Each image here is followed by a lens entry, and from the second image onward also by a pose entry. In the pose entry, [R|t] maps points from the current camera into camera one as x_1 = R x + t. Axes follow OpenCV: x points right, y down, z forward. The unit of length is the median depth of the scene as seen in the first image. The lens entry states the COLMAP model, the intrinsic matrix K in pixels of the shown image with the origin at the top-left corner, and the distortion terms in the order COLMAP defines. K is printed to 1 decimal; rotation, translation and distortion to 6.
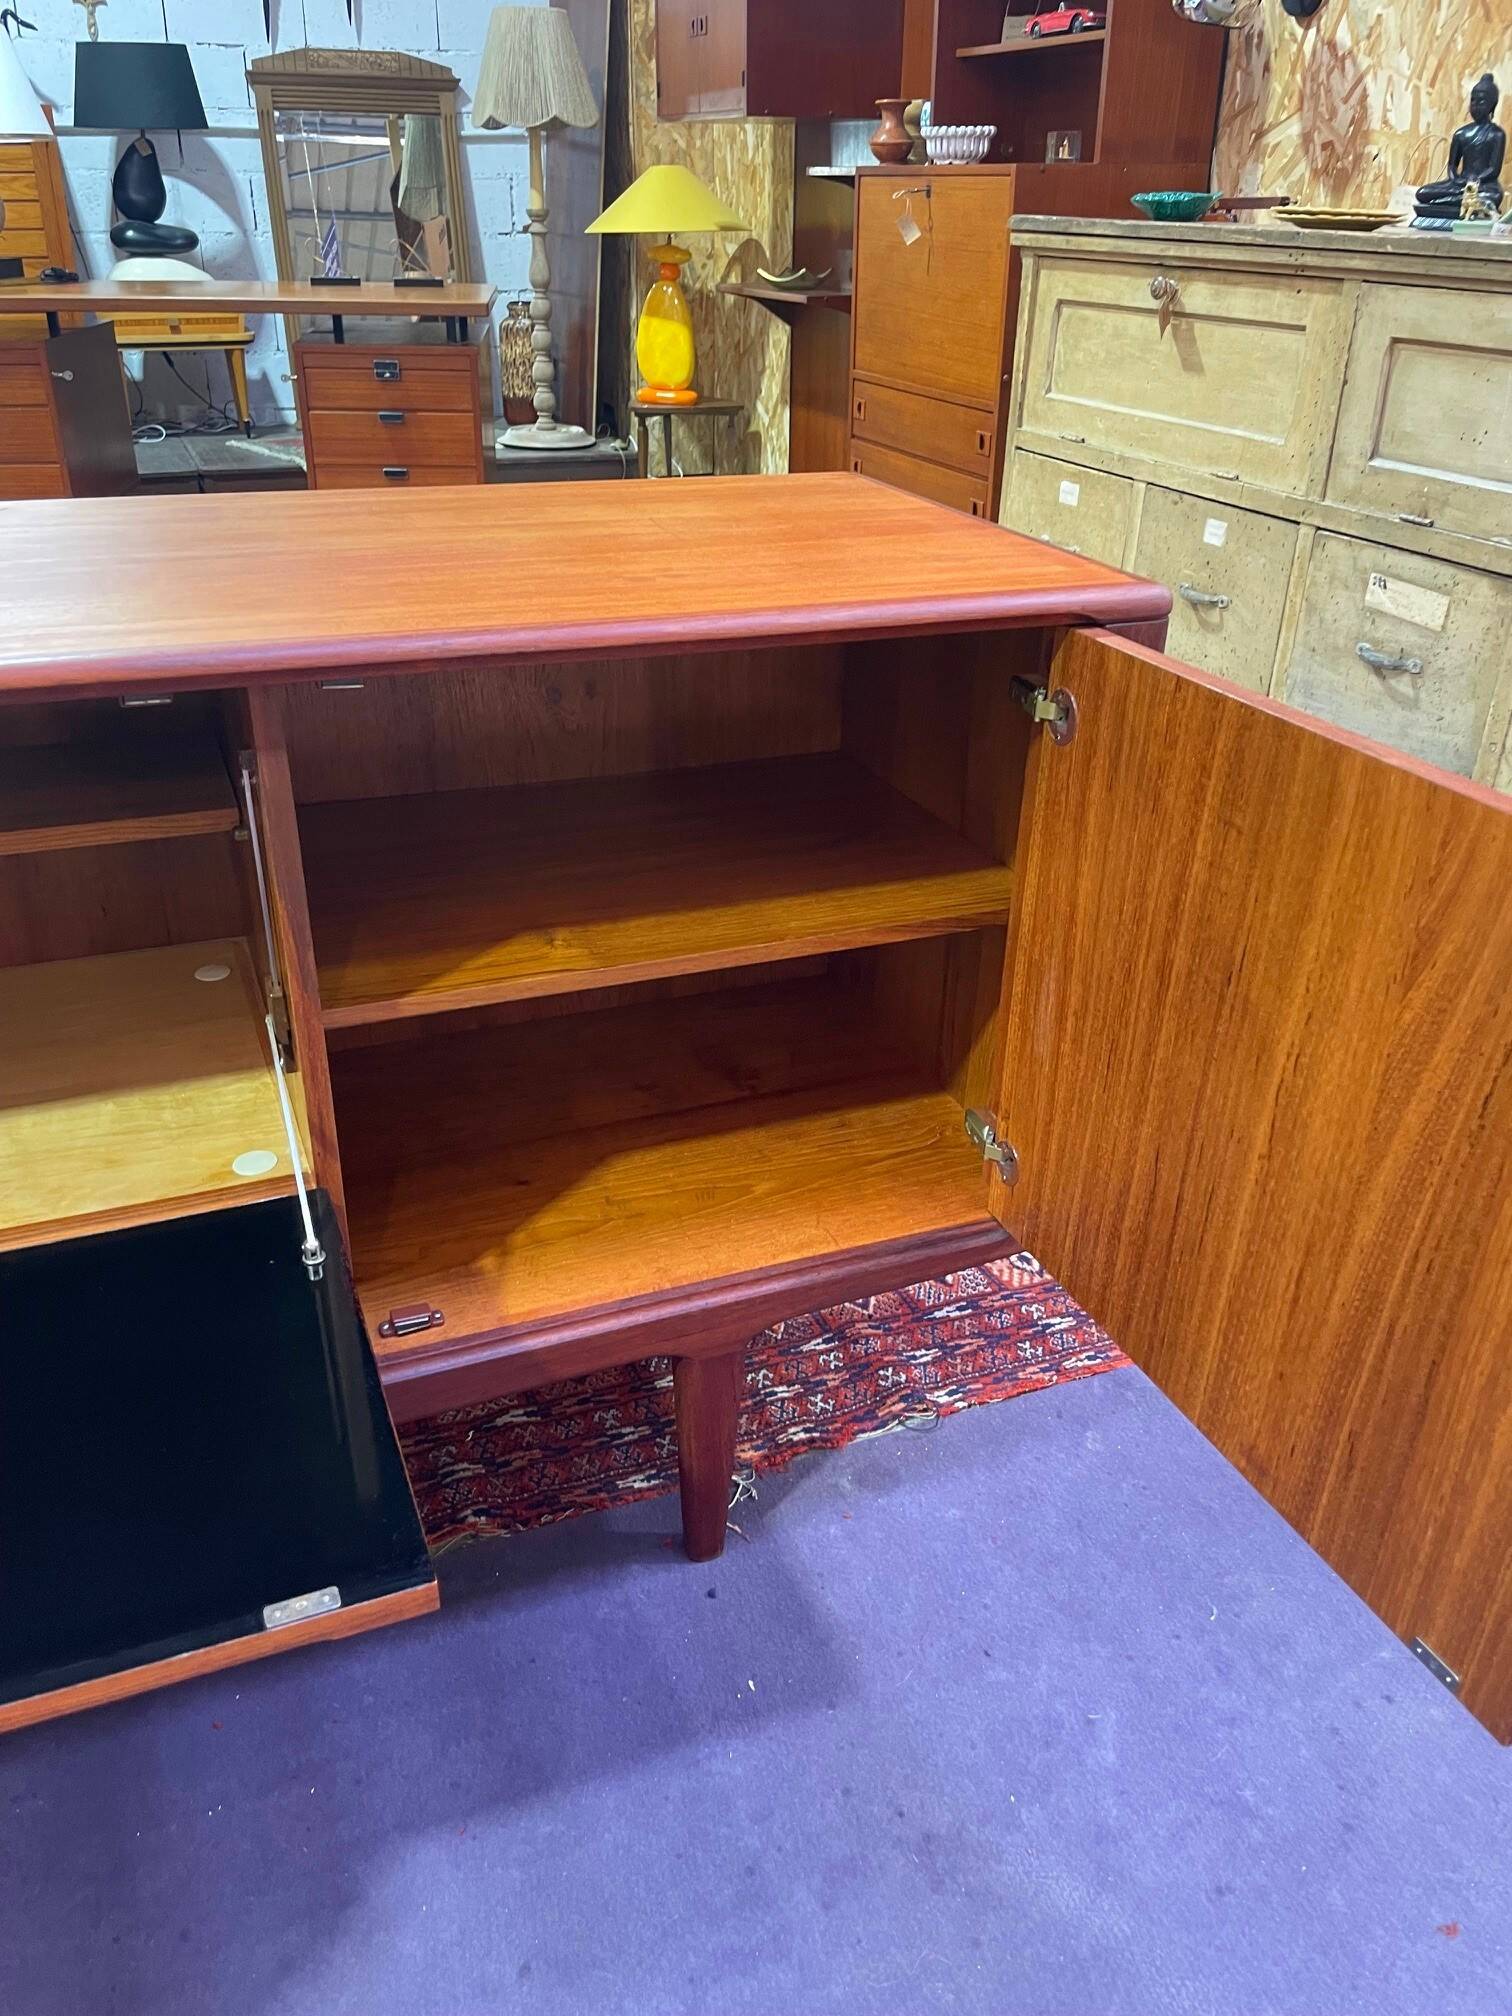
lens RADIAL K [[1543.7, 0, 746.8], [0, 1543.7, 1016.7], [0, 0, 1]] dist [0.085011, -0.124408]
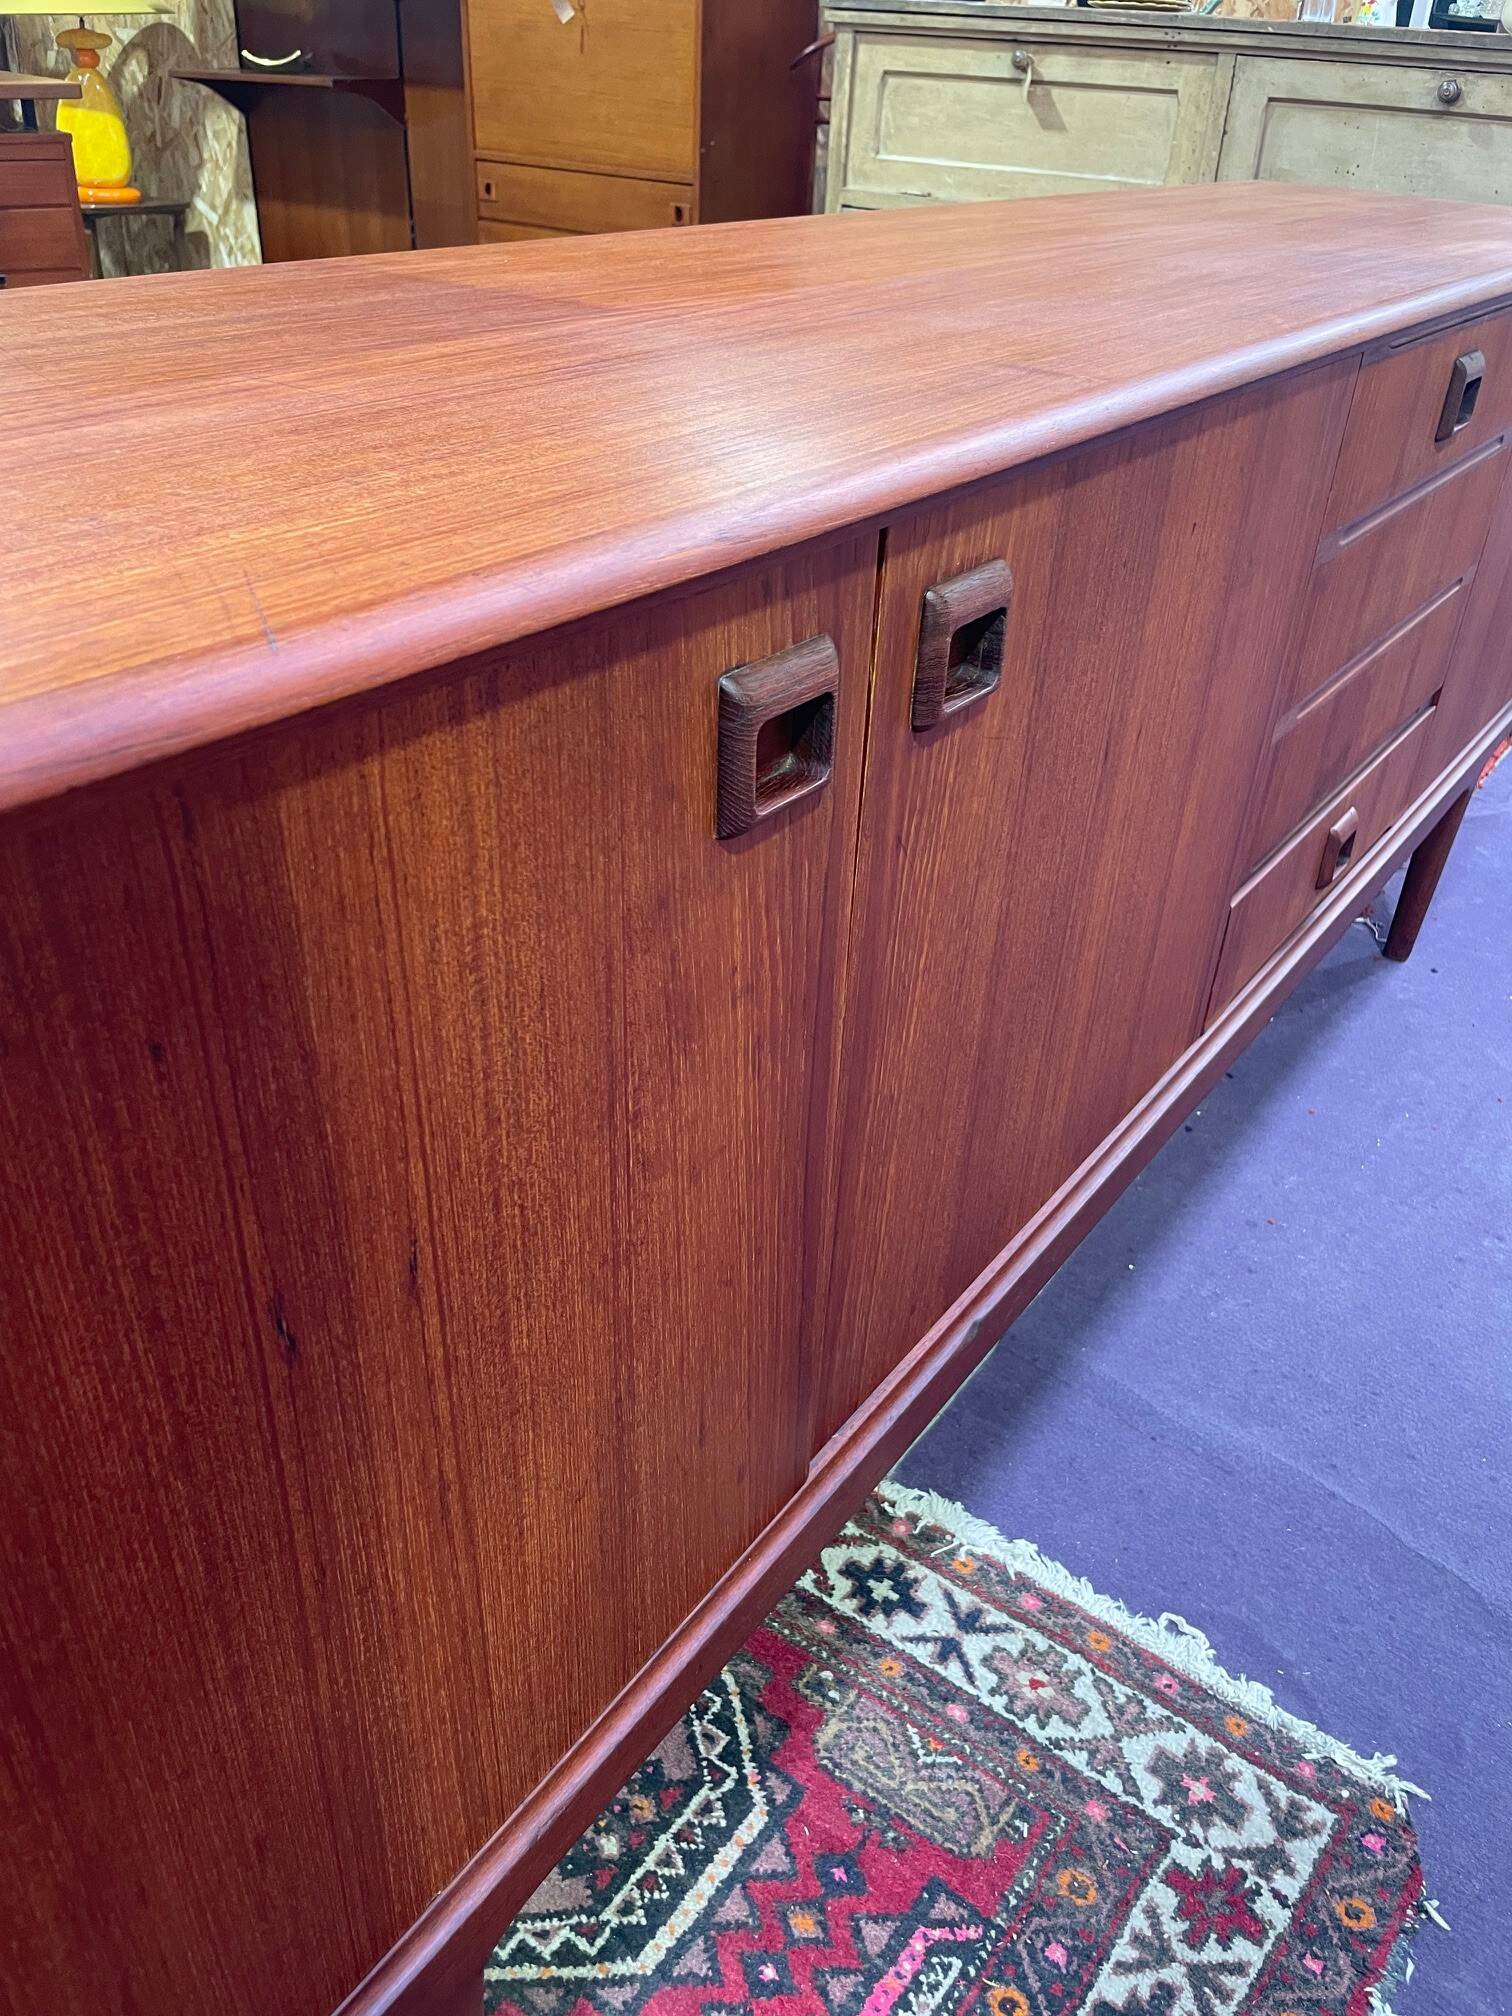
lens RADIAL K [[1543.7, 0, 767.9], [0, 1543.7, 1002.1], [0, 0, 1]] dist [0.085011, -0.124408]
pose [[0.839990, -0.264423, 0.473812, -0.637823], [0.222351, 0.964281, 0.143952, 0.024708], [-0.494952, -0.015565, 0.868781, 0.018788]]
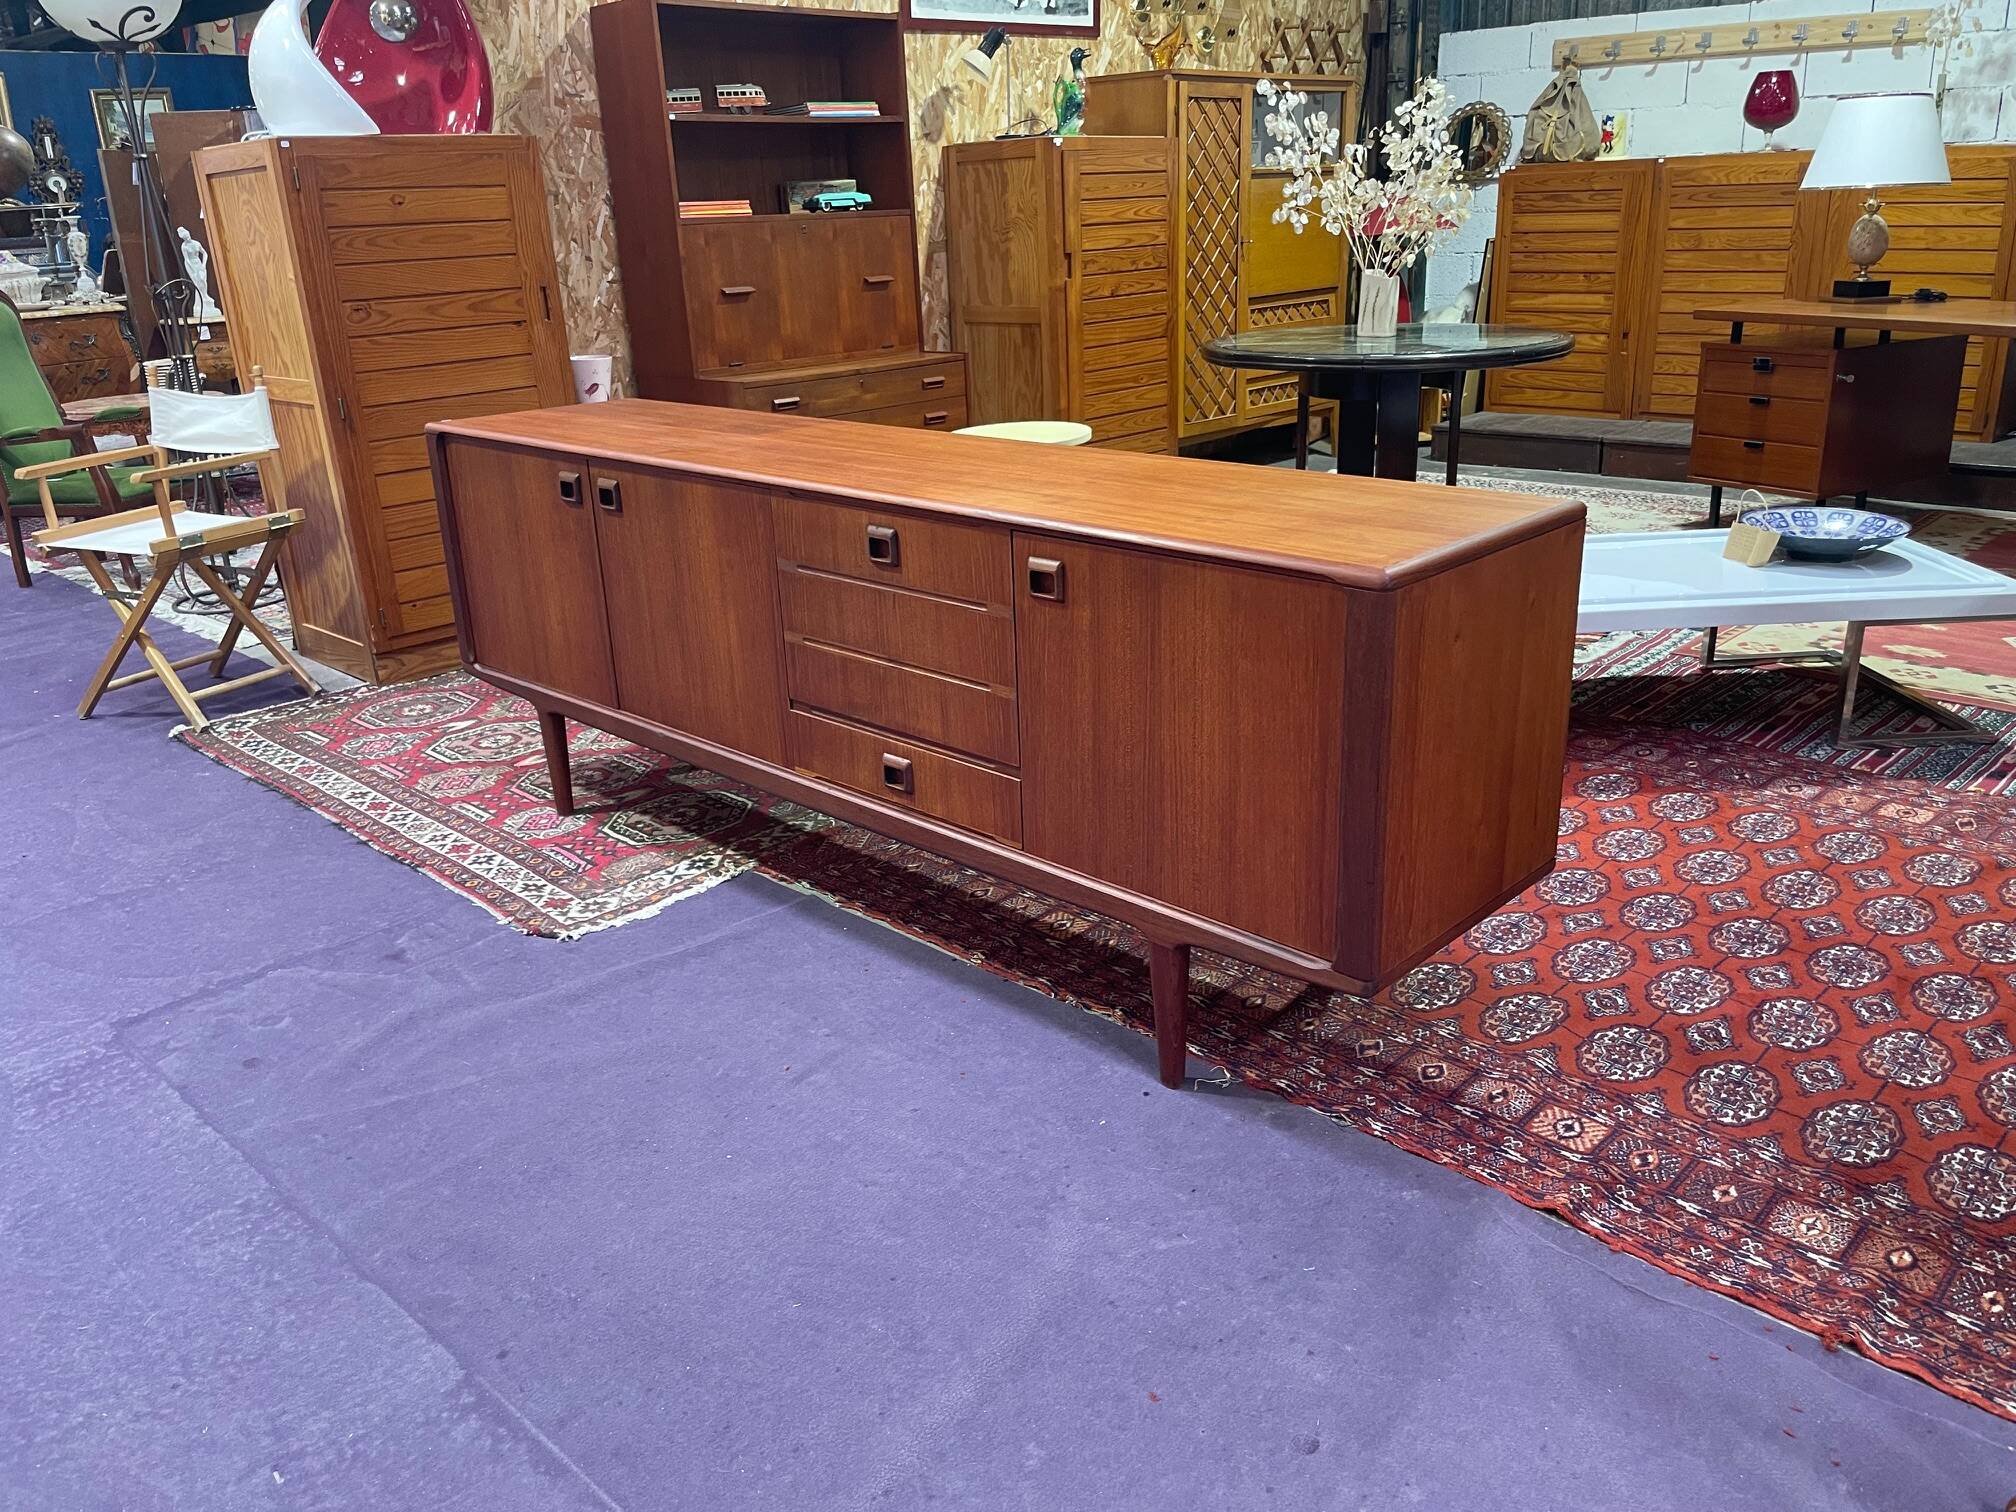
lens RADIAL K [[1543.5, 0, 1010.3], [0, 1543.5, 734.0], [0, 0, 1]] dist [0.085078, -0.120615]
pose [[0.411355, 0.269059, -0.870858, 0.662763], [-0.387341, 0.916476, 0.100190, -0.054249], [0.825078, 0.296105, 0.481215, -0.031680]]
